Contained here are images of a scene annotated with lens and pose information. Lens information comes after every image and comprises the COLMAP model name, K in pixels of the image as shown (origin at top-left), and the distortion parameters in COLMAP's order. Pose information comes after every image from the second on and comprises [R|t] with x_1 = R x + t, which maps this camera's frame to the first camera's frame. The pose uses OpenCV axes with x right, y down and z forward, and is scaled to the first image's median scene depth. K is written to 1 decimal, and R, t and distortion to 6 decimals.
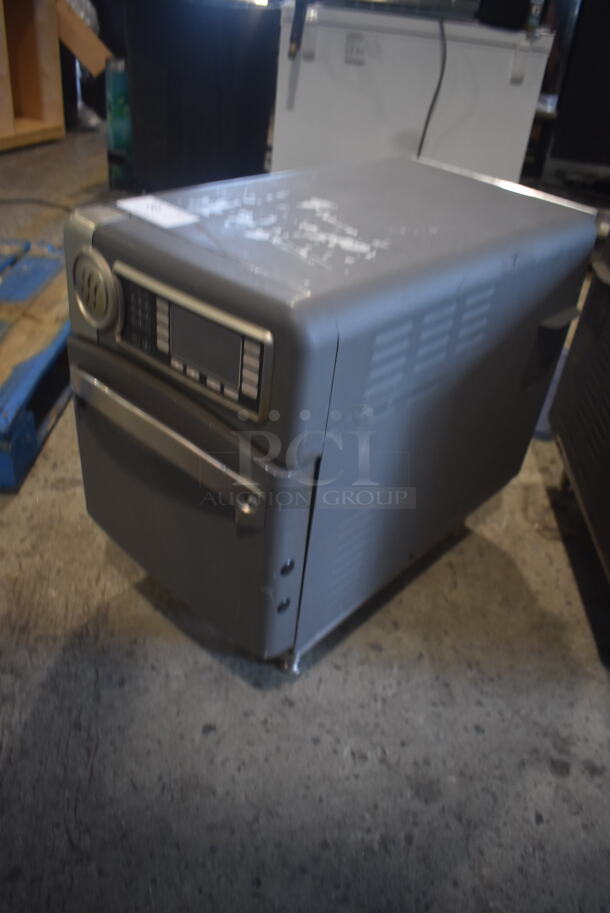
lens RADIAL K [[712.7, 0, 305.0], [0, 712.7, 456.5], [0, 0, 1]] dist [-0.084717, -0.008802]
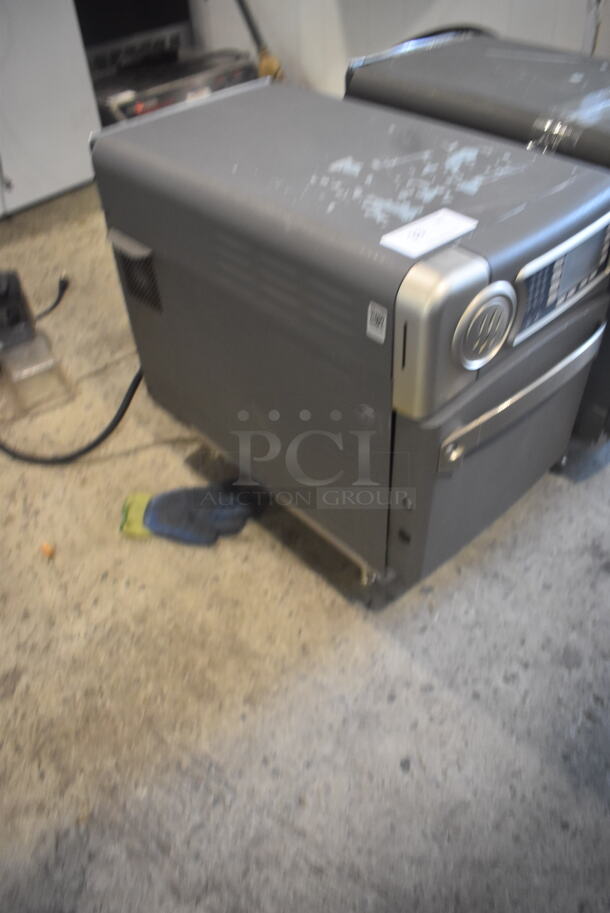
lens RADIAL K [[712.7, 0, 305.0], [0, 712.7, 456.5], [0, 0, 1]] dist [-0.084717, -0.008802]
pose [[0.699788, -0.576859, 0.421344, -0.370060], [0.497852, 0.816823, 0.291450, -0.300450], [-0.512289, 0.005814, 0.858793, 0.205424]]
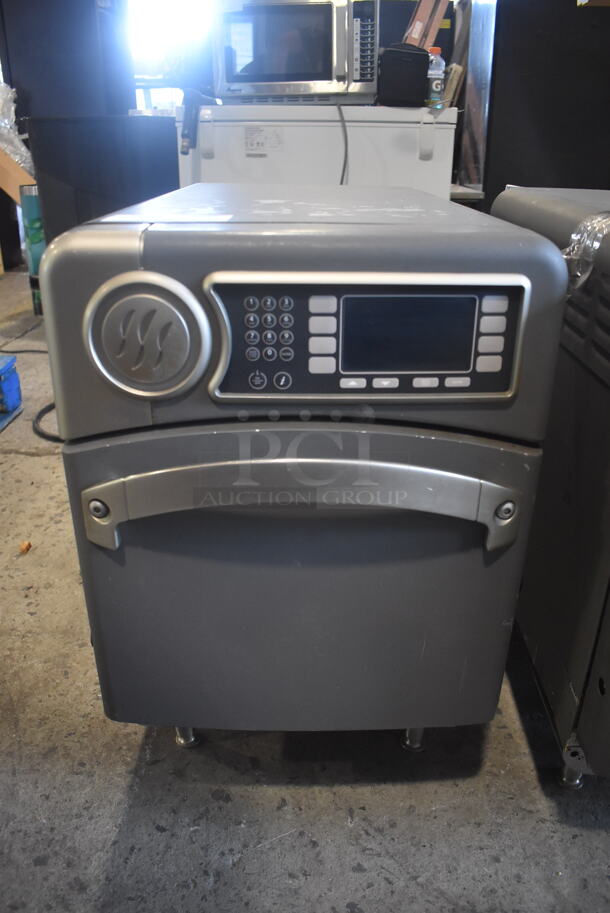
lens RADIAL K [[712.7, 0, 305.0], [0, 712.7, 456.5], [0, 0, 1]] dist [-0.084717, -0.008802]
pose [[0.995718, -0.092439, -0.000377, 0.230994], [0.090738, 0.978159, -0.187005, 0.077504], [0.017656, 0.186170, 0.982359, 0.256449]]
